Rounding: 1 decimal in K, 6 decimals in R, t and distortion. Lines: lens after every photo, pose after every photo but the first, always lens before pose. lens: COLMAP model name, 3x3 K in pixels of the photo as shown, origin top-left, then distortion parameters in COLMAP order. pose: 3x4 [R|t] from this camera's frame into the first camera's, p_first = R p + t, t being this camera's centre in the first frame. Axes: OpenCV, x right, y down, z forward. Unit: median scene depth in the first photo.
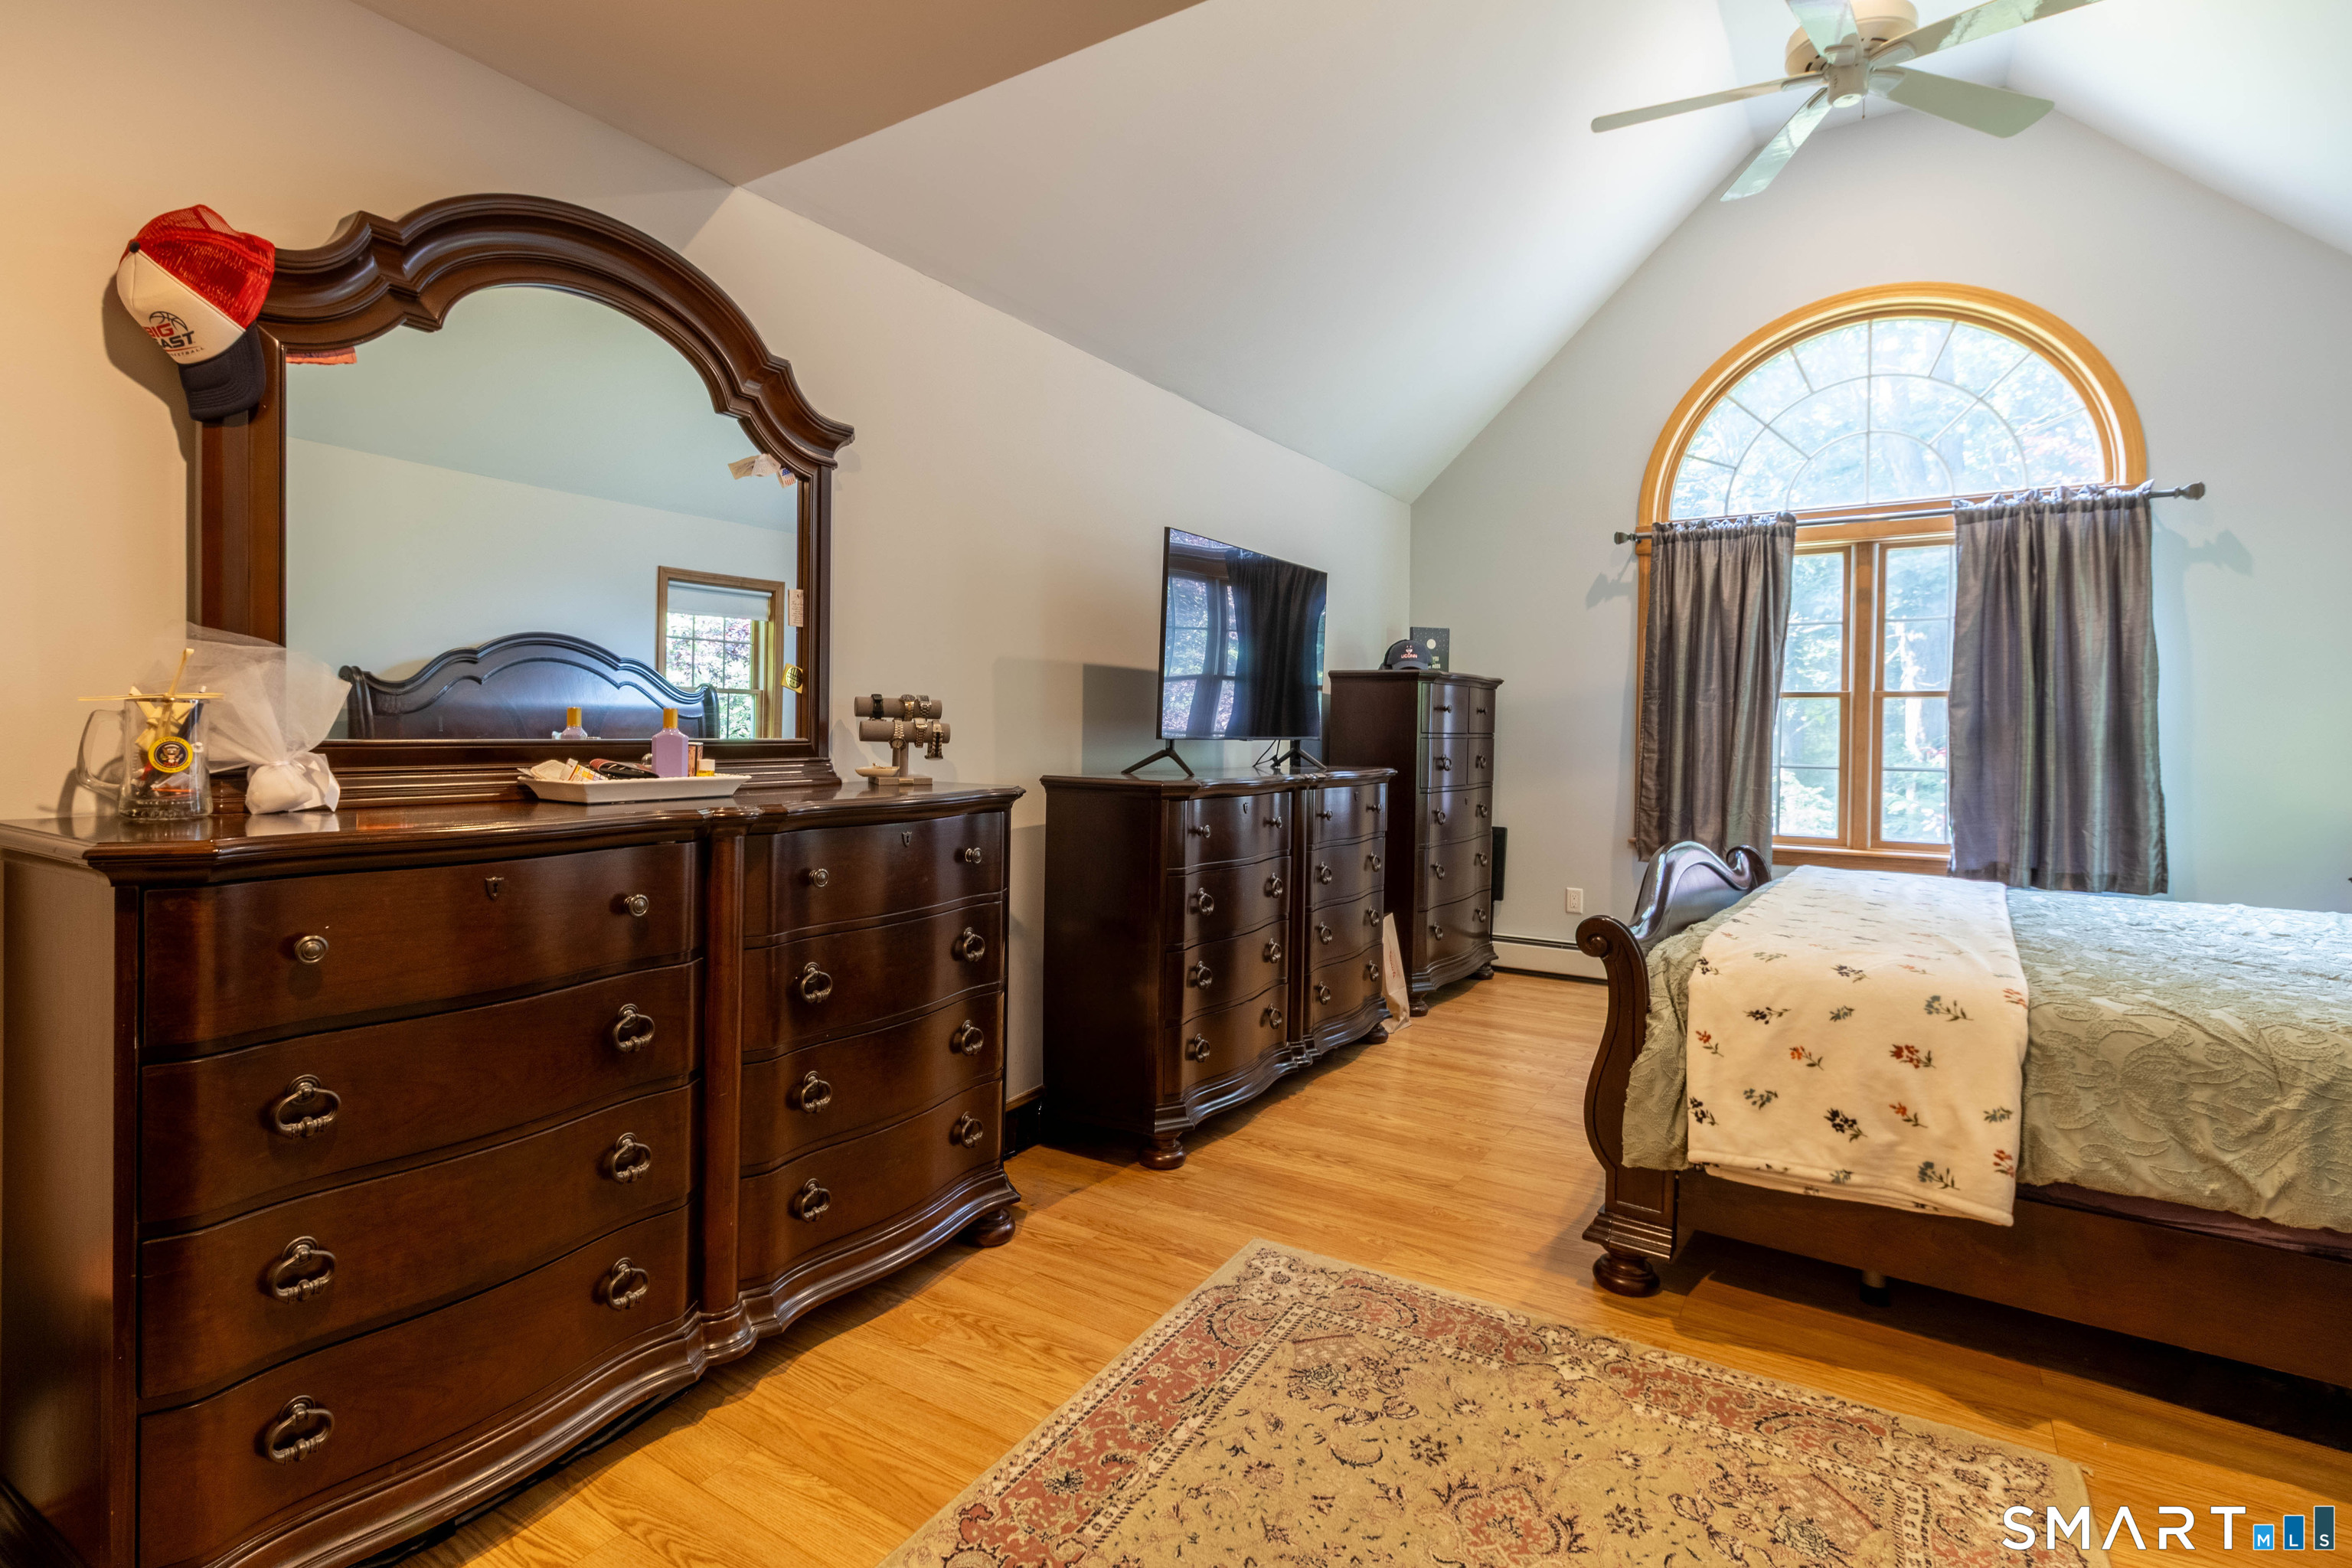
lens RADIAL K [[1106.1, 0, 1190.8], [0, 1106.1, 771.3], [0, 0, 1]] dist [0.012380, 0.000158]
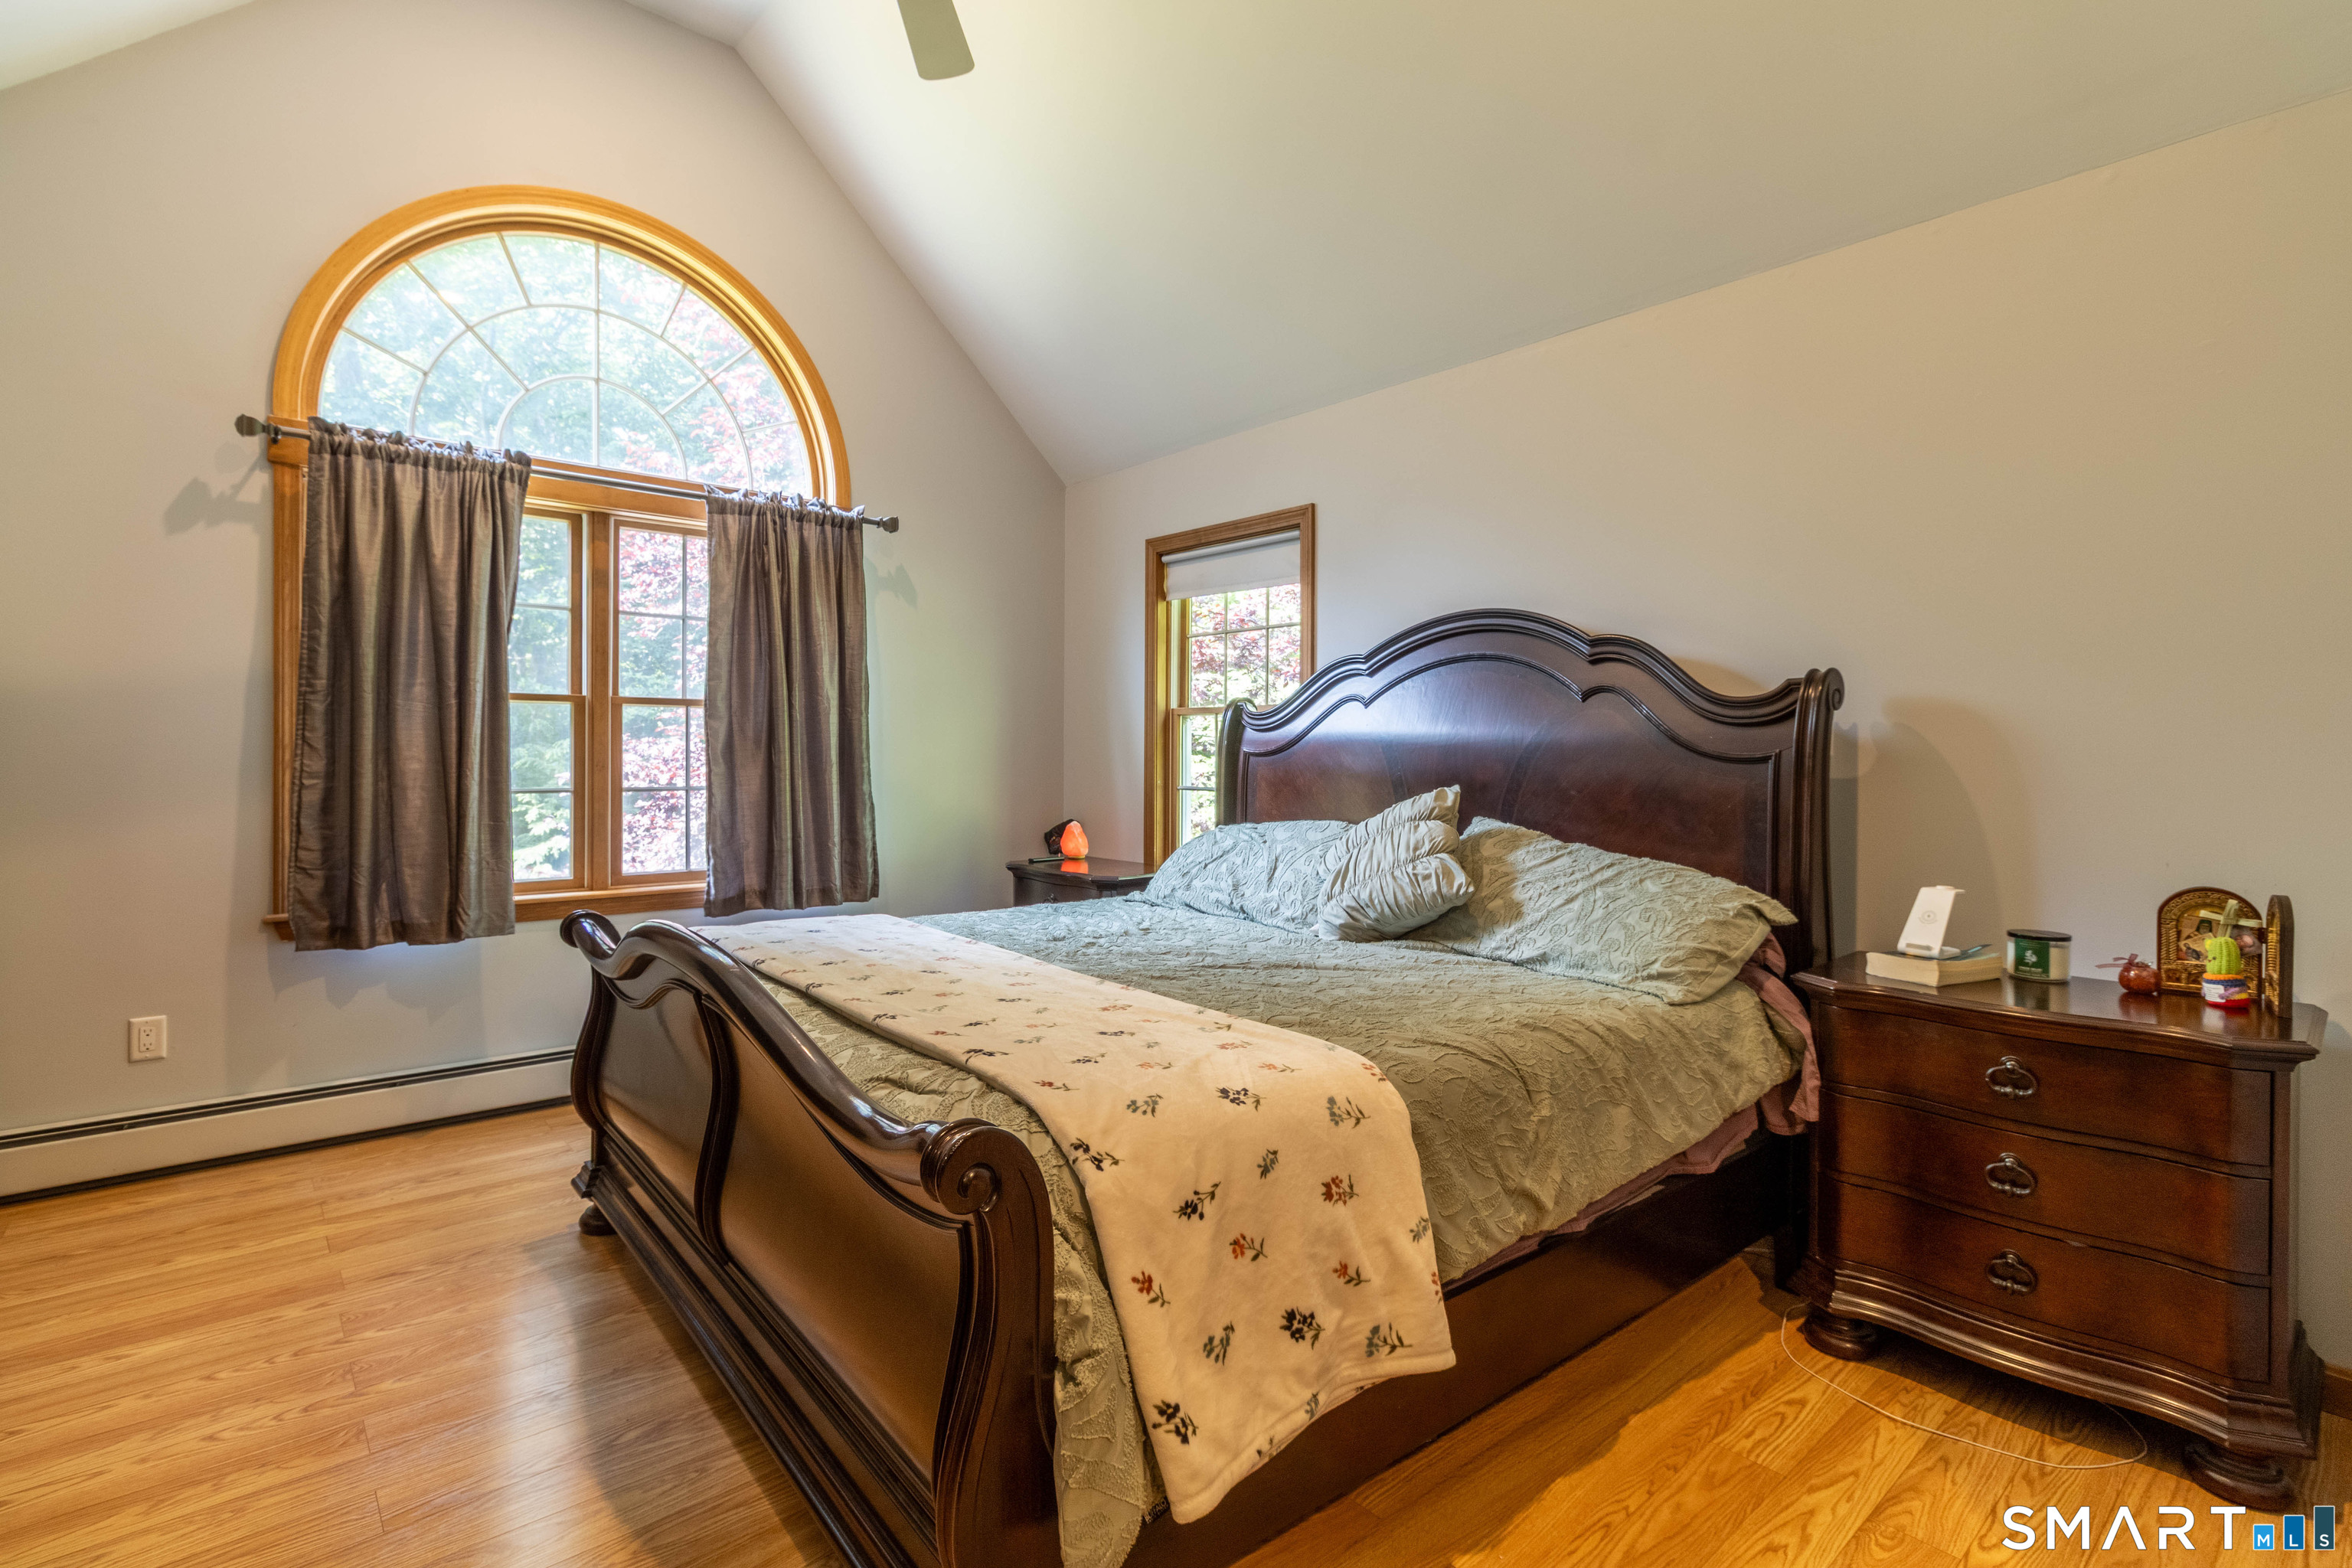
lens RADIAL K [[1106.1, 0, 1190.8], [0, 1106.1, 771.3], [0, 0, 1]] dist [0.012380, 0.000158]
pose [[0.327075, -0.023805, 0.944698, -0.027616], [0.032958, 0.999362, 0.013772, -0.013620], [-0.944423, 0.026631, 0.327651, 0.332236]]
